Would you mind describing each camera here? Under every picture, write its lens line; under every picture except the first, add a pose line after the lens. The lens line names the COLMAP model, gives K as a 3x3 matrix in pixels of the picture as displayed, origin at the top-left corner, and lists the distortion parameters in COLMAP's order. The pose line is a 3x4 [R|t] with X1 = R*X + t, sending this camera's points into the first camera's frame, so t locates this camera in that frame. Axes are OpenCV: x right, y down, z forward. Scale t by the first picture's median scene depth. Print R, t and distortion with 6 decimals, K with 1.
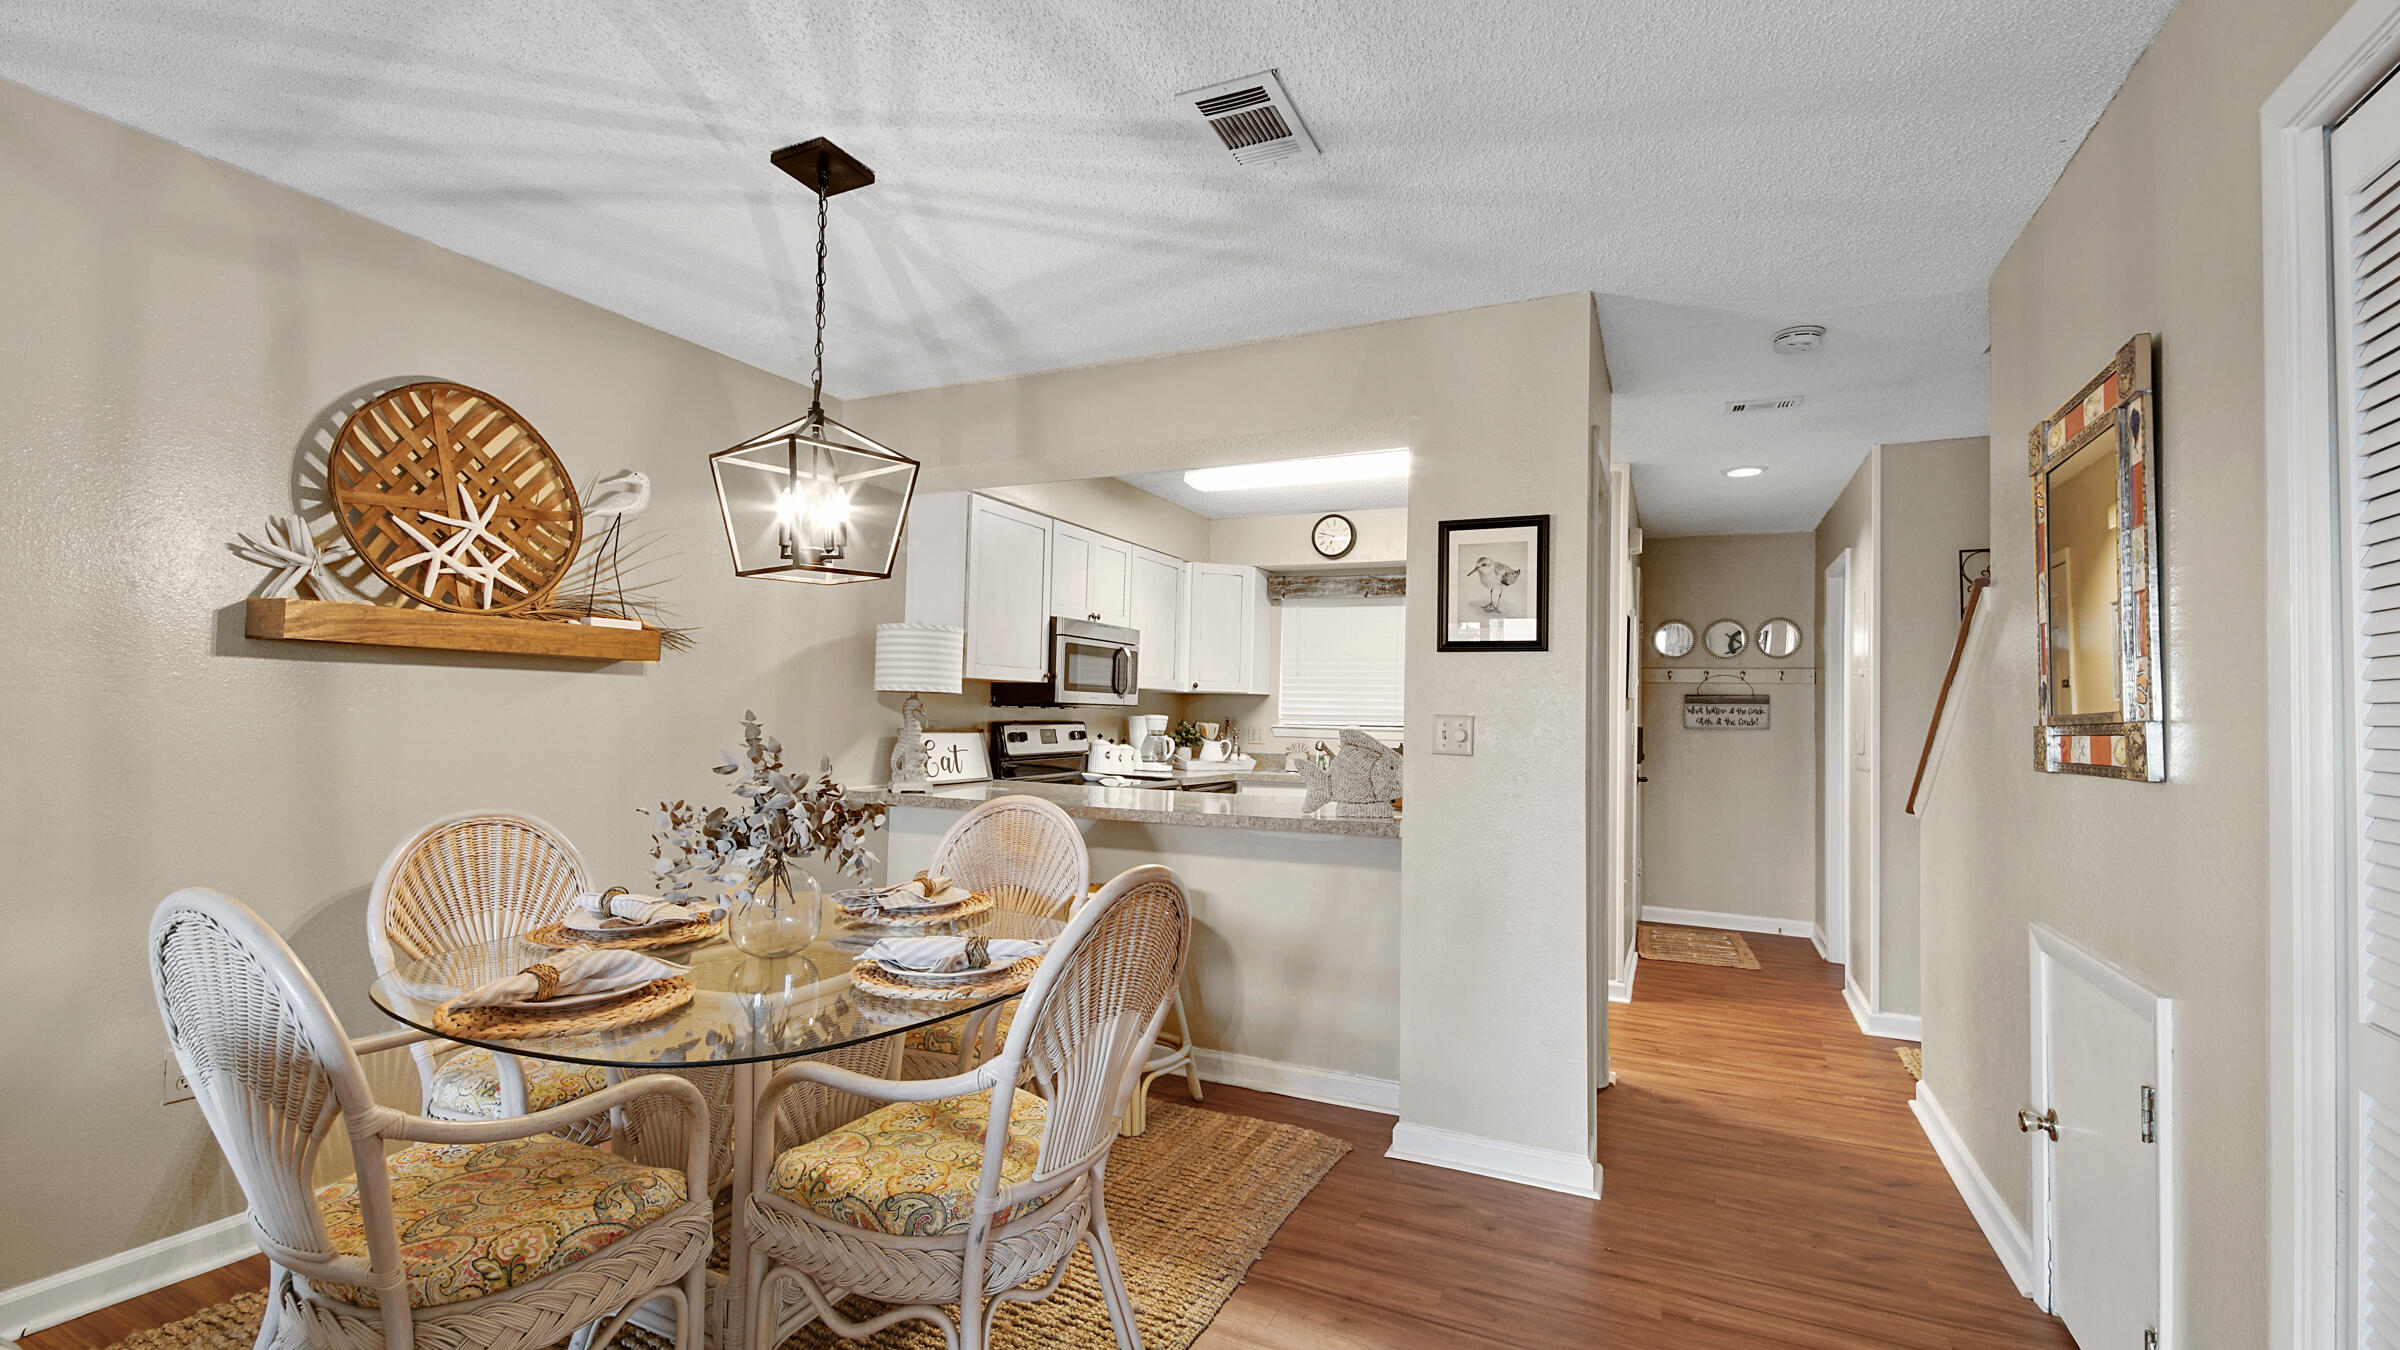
lens RADIAL K [[1104.0, 0, 1111.6], [0, 1104.0, 681.8], [0, 0, 1]] dist [0.022348, 0.000047]
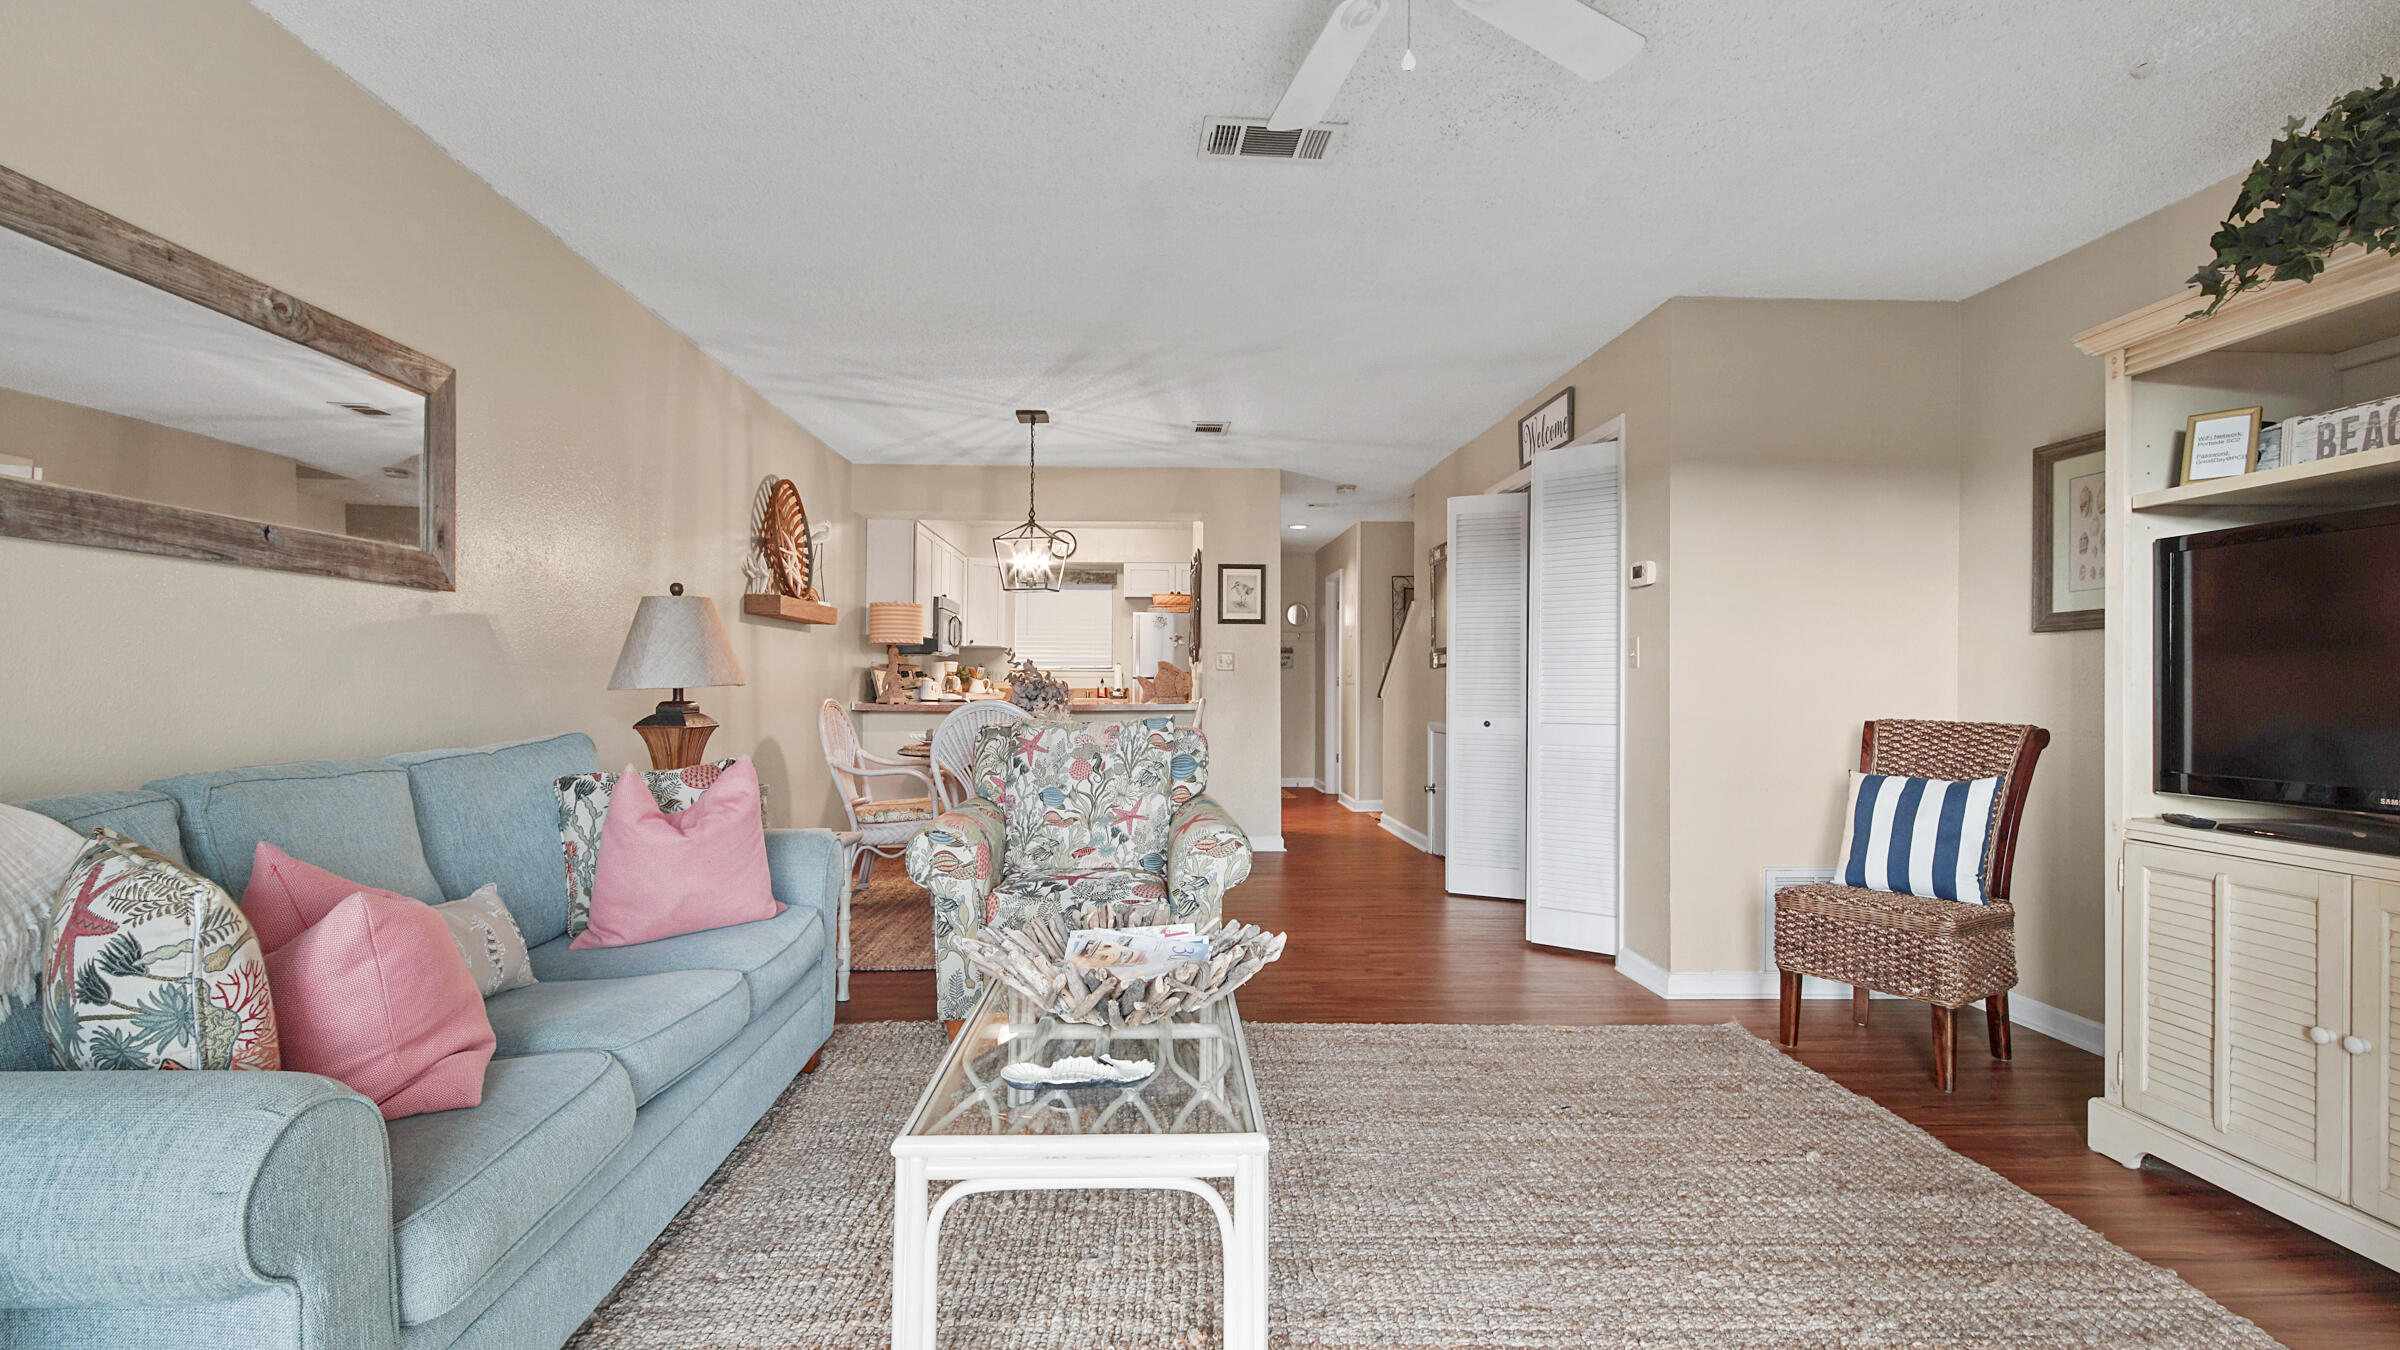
lens RADIAL K [[1100.0, 0, 1182.7], [0, 1100.0, 663.6], [0, 0, 1]] dist [0.046792, -0.030728]
pose [[0.873485, -0.008063, 0.486784, -0.886957], [0.000134, 0.999867, 0.016321, 0.017404], [-0.486851, -0.014191, 0.873370, -0.930493]]
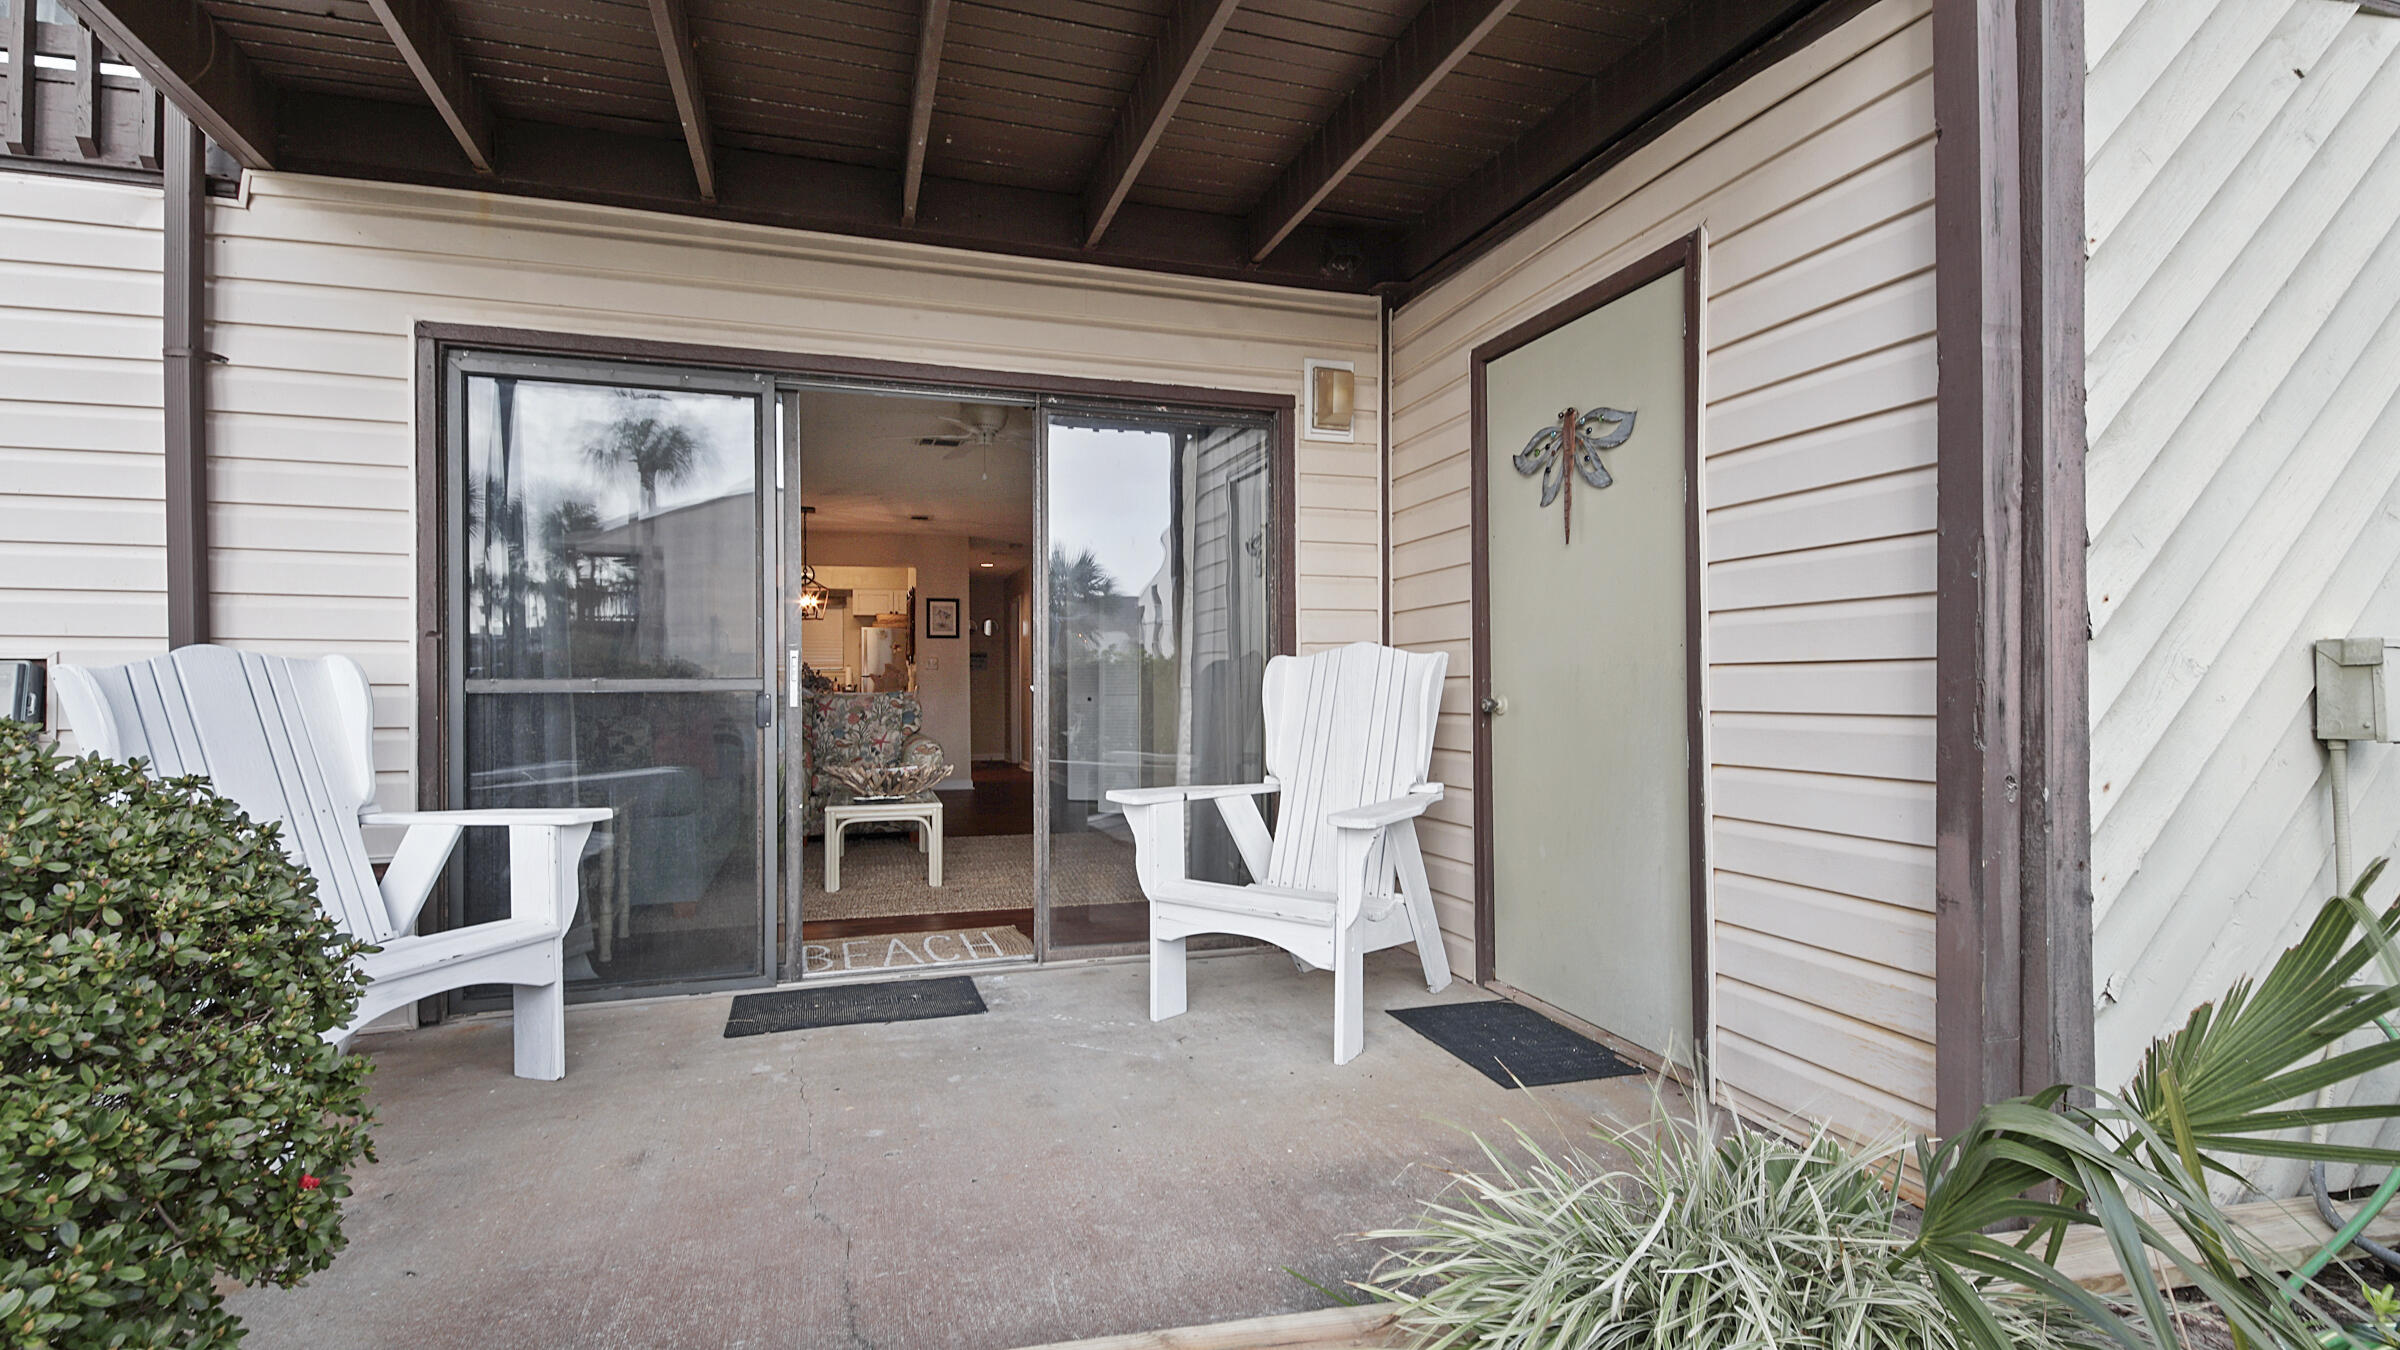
lens RADIAL K [[1101.2, 0, 1200.0], [0, 1101.2, 675.0], [0, 0, 1]] dist [0.001497, -0.000111]
pose [[0.708725, -0.018500, 0.705243, -1.524516], [0.002770, 0.999721, 0.023441, 0.007980], [-0.705480, -0.014660, 0.708578, -1.997317]]
